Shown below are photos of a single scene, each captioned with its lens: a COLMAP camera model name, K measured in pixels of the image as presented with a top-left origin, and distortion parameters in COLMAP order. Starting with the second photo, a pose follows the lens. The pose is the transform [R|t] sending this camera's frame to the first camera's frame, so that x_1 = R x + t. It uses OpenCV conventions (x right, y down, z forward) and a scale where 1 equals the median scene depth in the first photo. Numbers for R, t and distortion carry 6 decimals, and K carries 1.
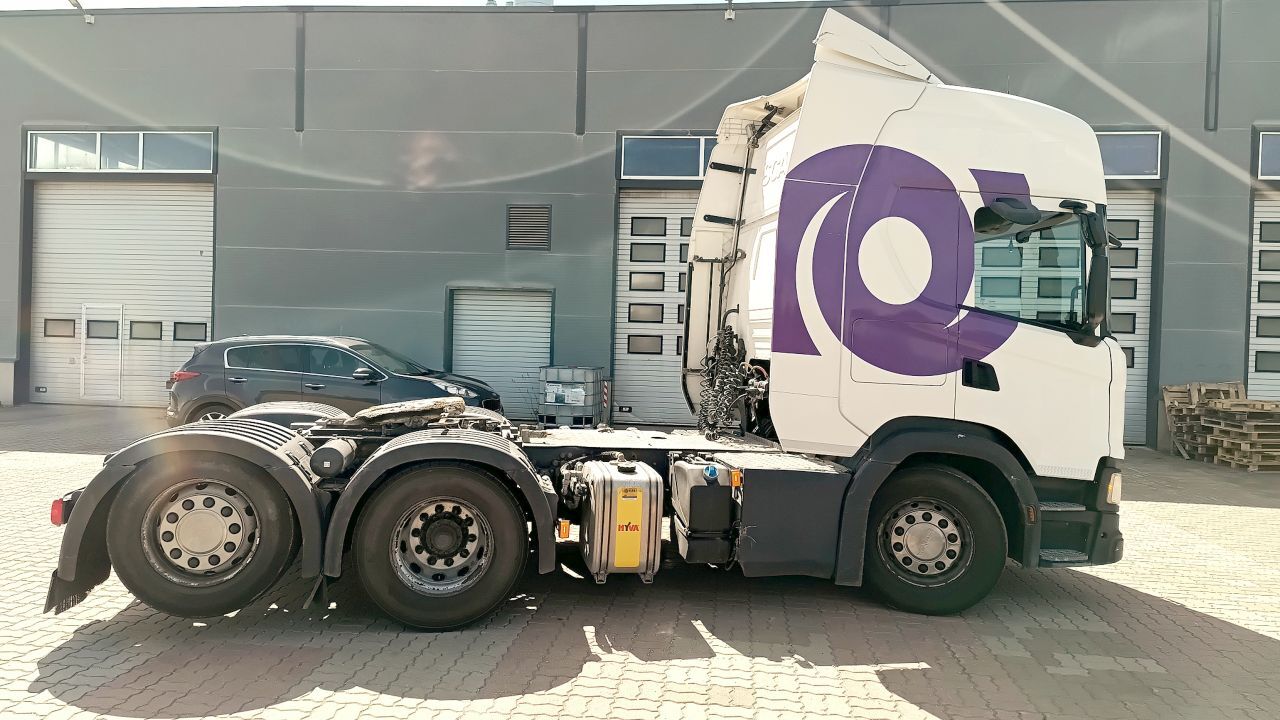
lens RADIAL K [[801.7, 0, 639.9], [0, 801.7, 365.4], [0, 0, 1]] dist [0.034483, -0.006234]
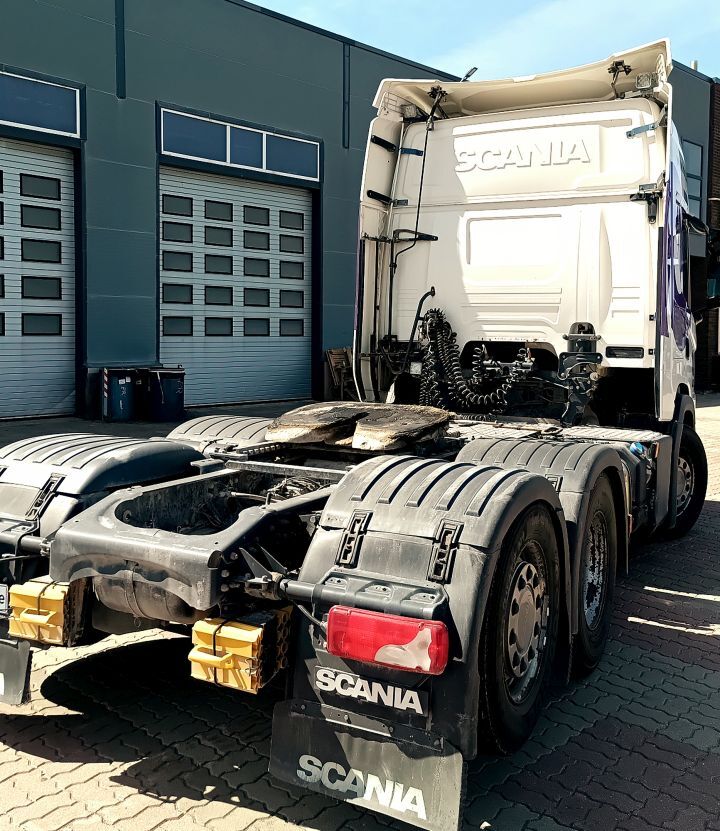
lens RADIAL K [[1170.6, 0, 360.2], [0, 1170.6, 414.6], [0, 0, 1]] dist [-0.003411, 0.000000]
pose [[0.474692, -0.087389, 0.875803, -0.918607], [0.026157, 0.996020, 0.085207, -0.027336], [-0.879763, -0.017539, 0.475088, 0.094852]]
